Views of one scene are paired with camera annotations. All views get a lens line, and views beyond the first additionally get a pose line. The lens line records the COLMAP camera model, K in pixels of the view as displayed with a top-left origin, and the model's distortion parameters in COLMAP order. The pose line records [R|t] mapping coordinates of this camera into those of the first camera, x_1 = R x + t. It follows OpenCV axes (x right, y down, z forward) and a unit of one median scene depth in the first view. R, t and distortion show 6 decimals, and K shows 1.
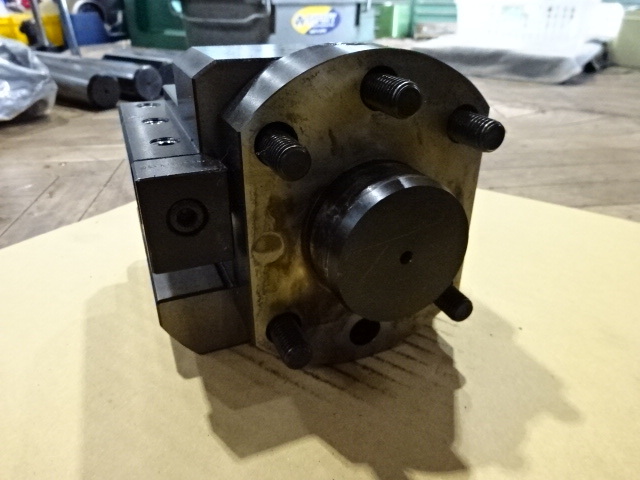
lens RADIAL K [[468.3, 0, 320.0], [0, 468.3, 240.0], [0, 0, 1]] dist [0.018964, -0.036582]
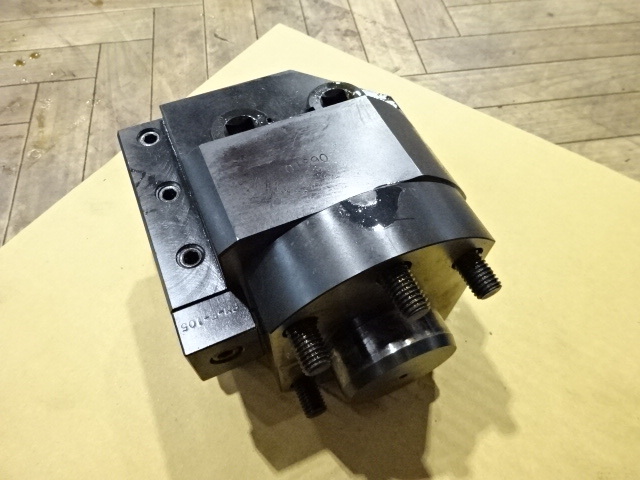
lens RADIAL K [[468.3, 0, 320.0], [0, 468.3, 240.0], [0, 0, 1]] dist [0.018964, -0.036582]
pose [[0.999774, -0.006142, 0.020342, -0.017460], [-0.005158, 0.858525, 0.512746, -0.252652], [-0.020614, -0.512735, 0.858299, 0.029817]]
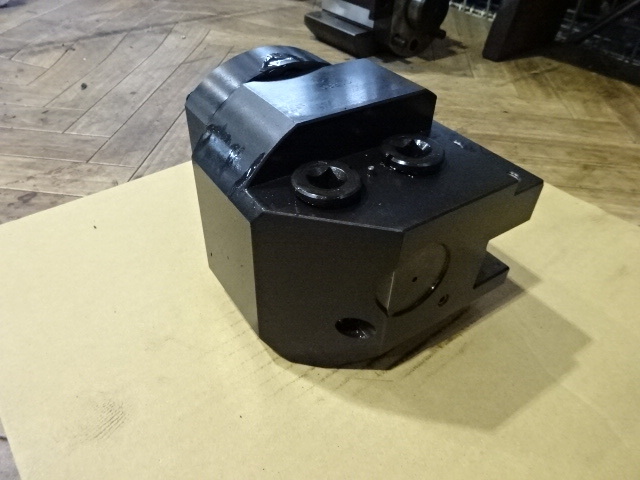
lens RADIAL K [[468.3, 0, 320.0], [0, 468.3, 240.0], [0, 0, 1]] dist [0.018964, -0.036582]
pose [[0.260841, -0.619493, 0.740399, -0.343530], [0.413372, 0.764754, 0.494241, -0.255858], [-0.872402, 0.177142, 0.455561, 0.227923]]
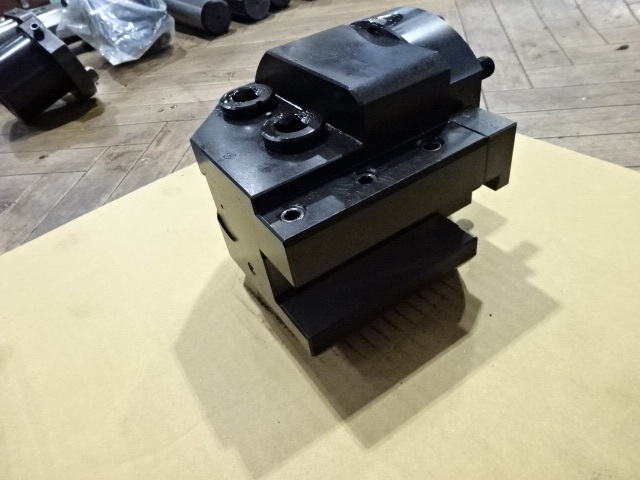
lens RADIAL K [[468.3, 0, 320.0], [0, 468.3, 240.0], [0, 0, 1]] dist [0.018964, -0.036582]
pose [[0.951118, 0.072559, -0.300182, 0.140834], [0.003266, 0.969589, 0.244716, -0.098169], [0.308810, -0.233734, 0.921957, -0.037676]]
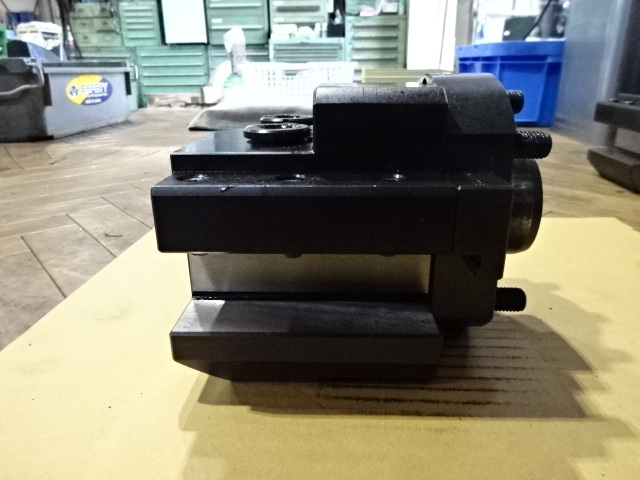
lens RADIAL K [[468.3, 0, 320.0], [0, 468.3, 240.0], [0, 0, 1]] dist [0.018964, -0.036582]
pose [[0.854094, -0.193350, 0.482846, -0.221198], [0.254680, 0.964898, -0.064115, -0.018292], [-0.453500, 0.177732, 0.873355, 0.079156]]
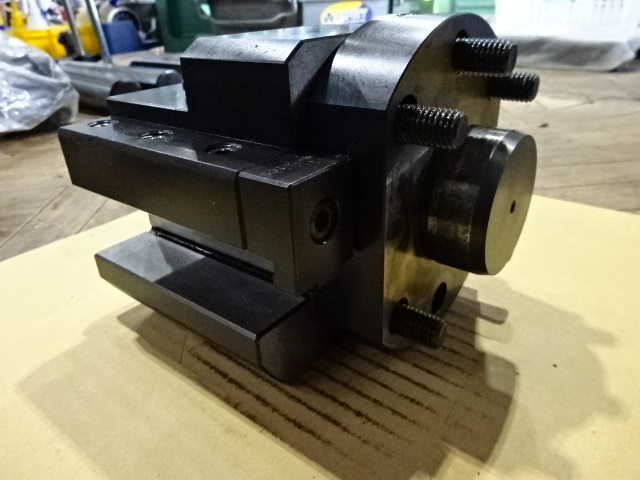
lens RADIAL K [[468.3, 0, 320.0], [0, 468.3, 240.0], [0, 0, 1]] dist [0.018964, -0.036582]
pose [[0.995867, -0.010153, -0.090253, 0.036850], [0.010098, 0.999948, -0.001073, -0.012900], [0.090259, 0.000157, 0.995918, 0.056960]]
